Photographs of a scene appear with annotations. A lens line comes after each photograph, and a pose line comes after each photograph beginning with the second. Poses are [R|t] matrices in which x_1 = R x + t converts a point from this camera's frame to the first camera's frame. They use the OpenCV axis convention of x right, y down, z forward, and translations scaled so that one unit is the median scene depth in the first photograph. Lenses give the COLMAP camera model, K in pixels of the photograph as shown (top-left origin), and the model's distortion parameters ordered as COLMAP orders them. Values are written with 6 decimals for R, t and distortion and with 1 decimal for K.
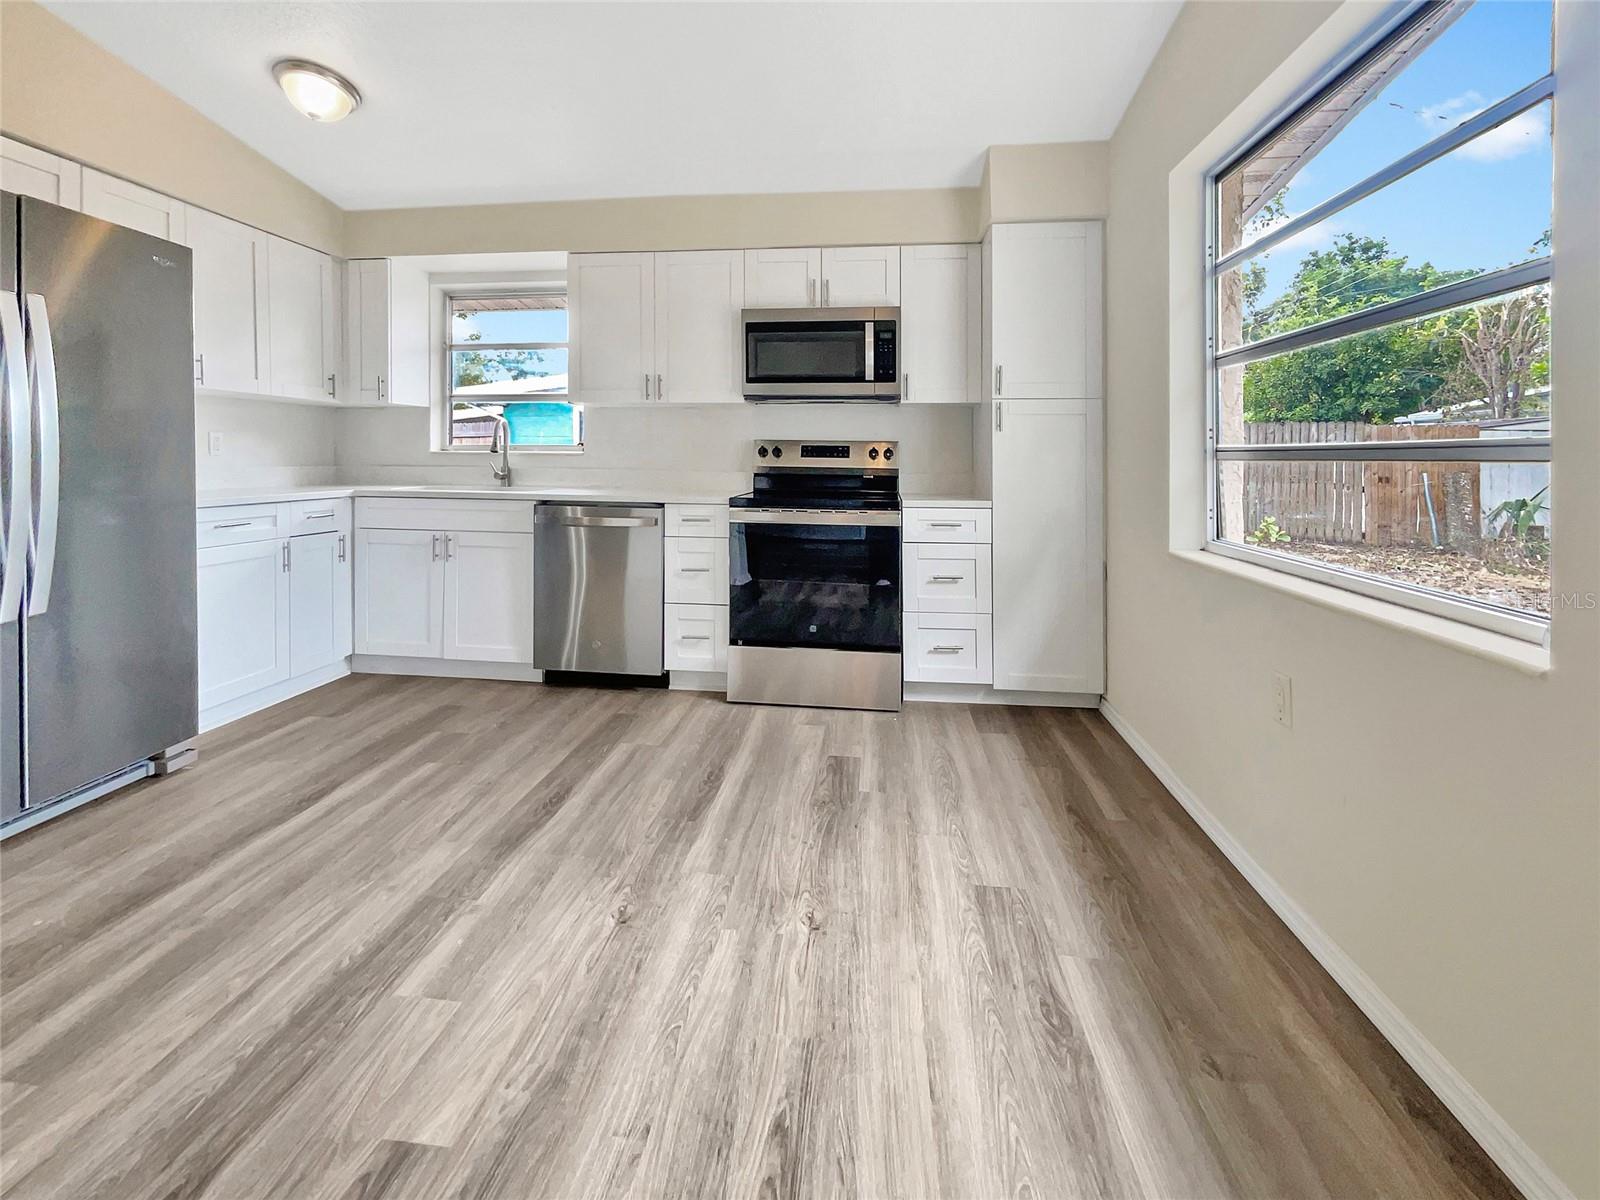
lens RADIAL K [[687.8, 0, 804.1], [0, 687.8, 473.1], [0, 0, 1]] dist [-0.001357, 0.000849]
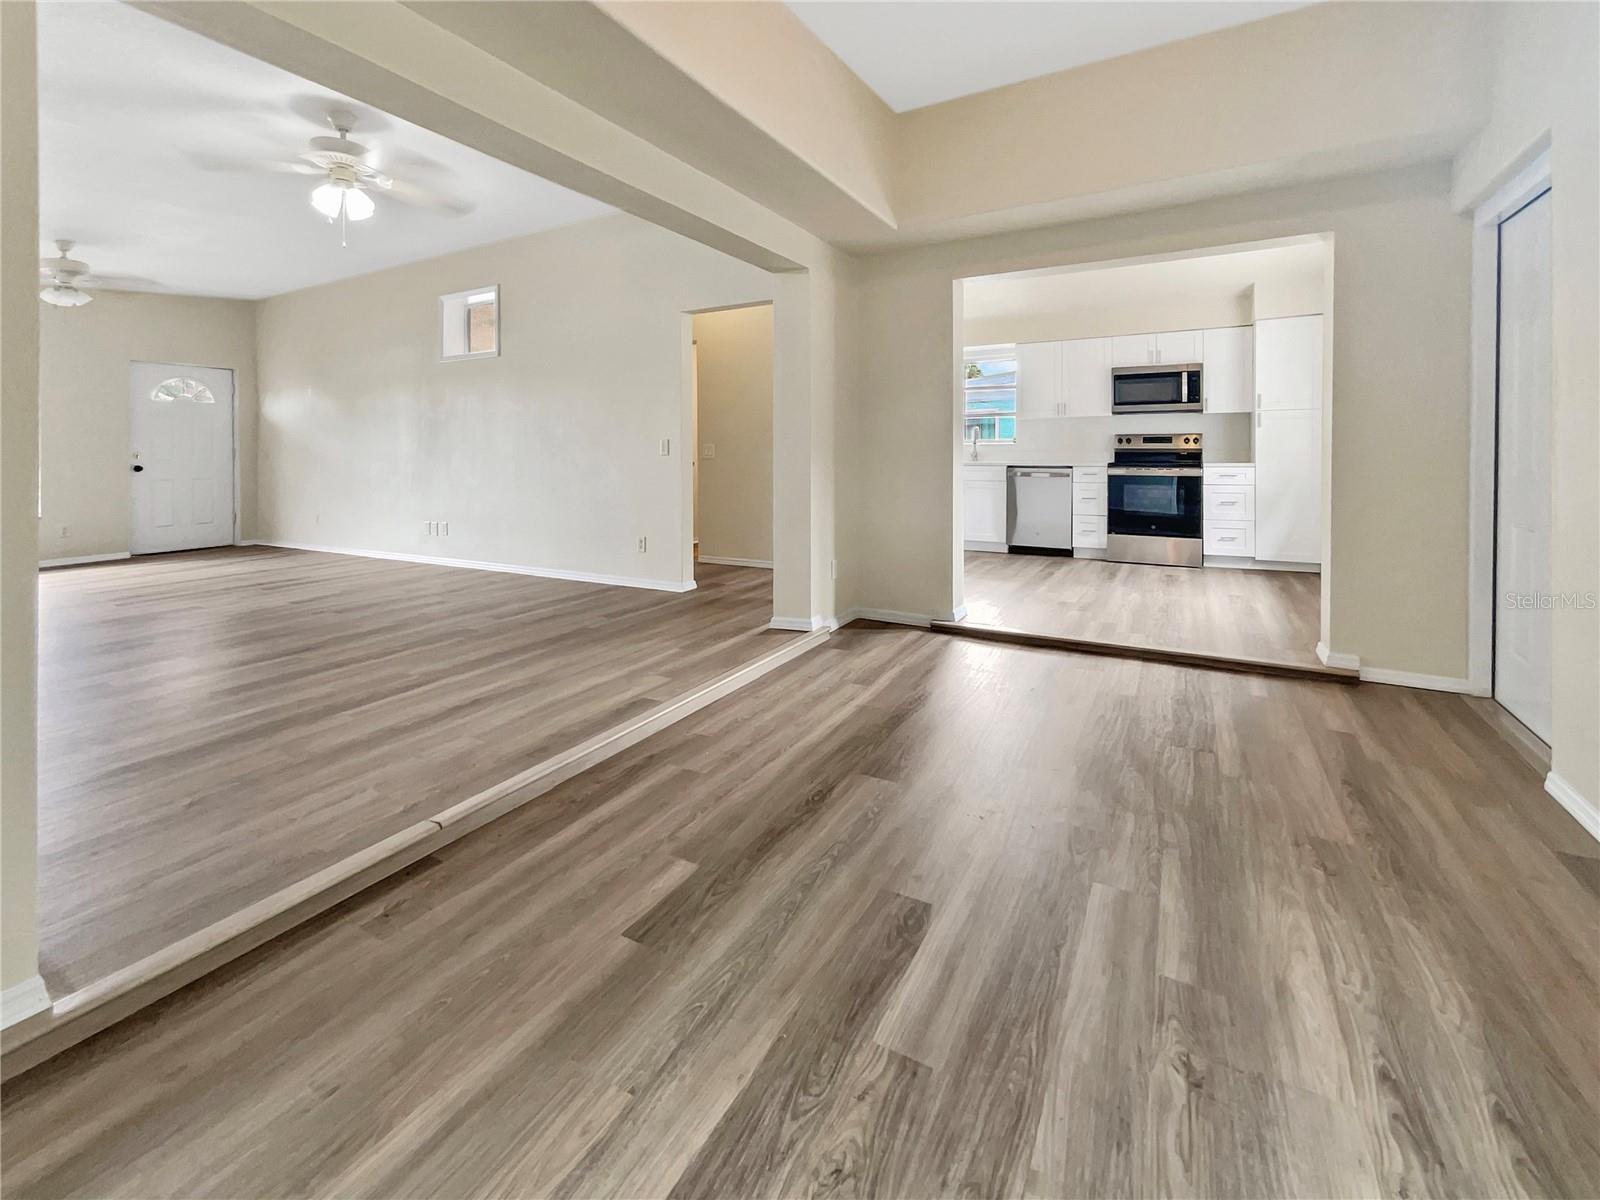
lens RADIAL K [[687.8, 0, 809.2], [0, 687.8, 479.2], [0, 0, 1]] dist [-0.001357, 0.000849]
pose [[0.919681, 0.002396, -0.392659, -0.127107], [0.001424, 0.999954, 0.009435, 0.068096], [0.392664, -0.009236, 0.919636, -1.309154]]
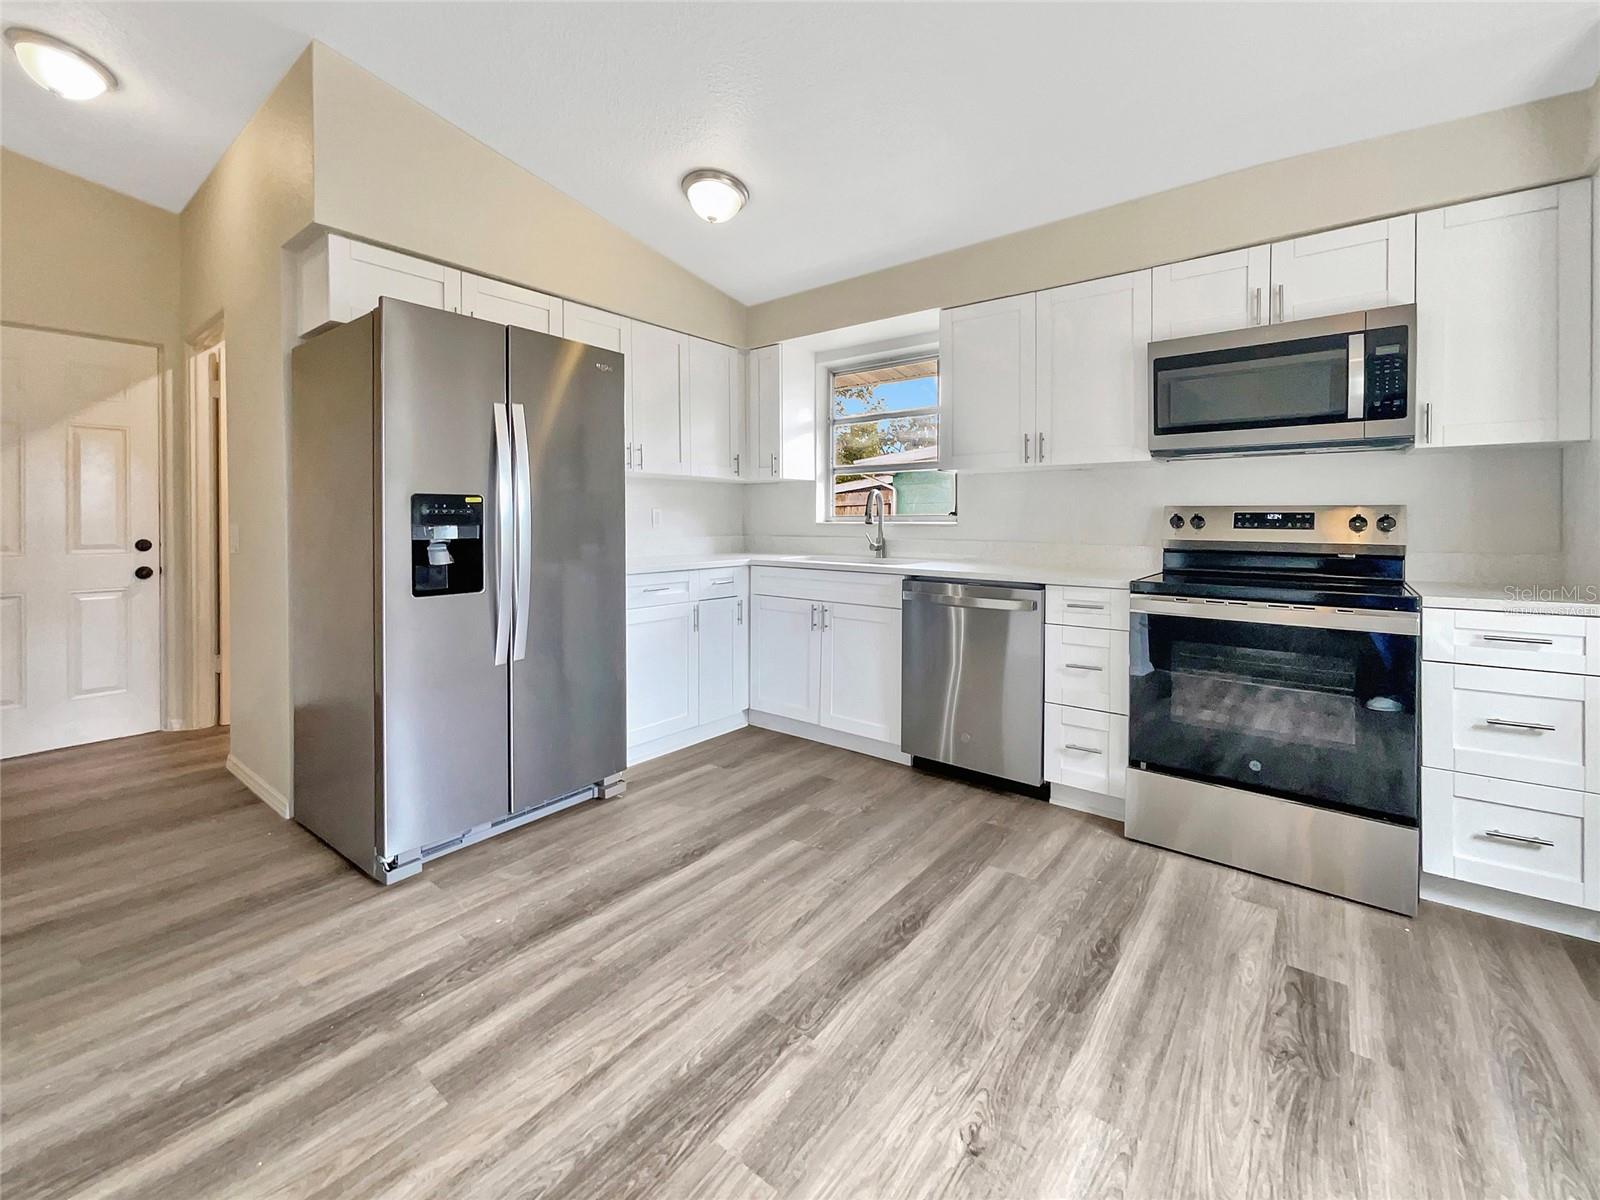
lens RADIAL K [[687.8, 0, 798.1], [0, 687.8, 536.7], [0, 0, 1]] dist [-0.001357, 0.000849]
pose [[0.849948, 0.004842, -0.526844, -0.017168], [-0.006287, 0.999980, -0.000952, -0.012655], [0.526829, 0.004121, 0.849961, 0.132524]]
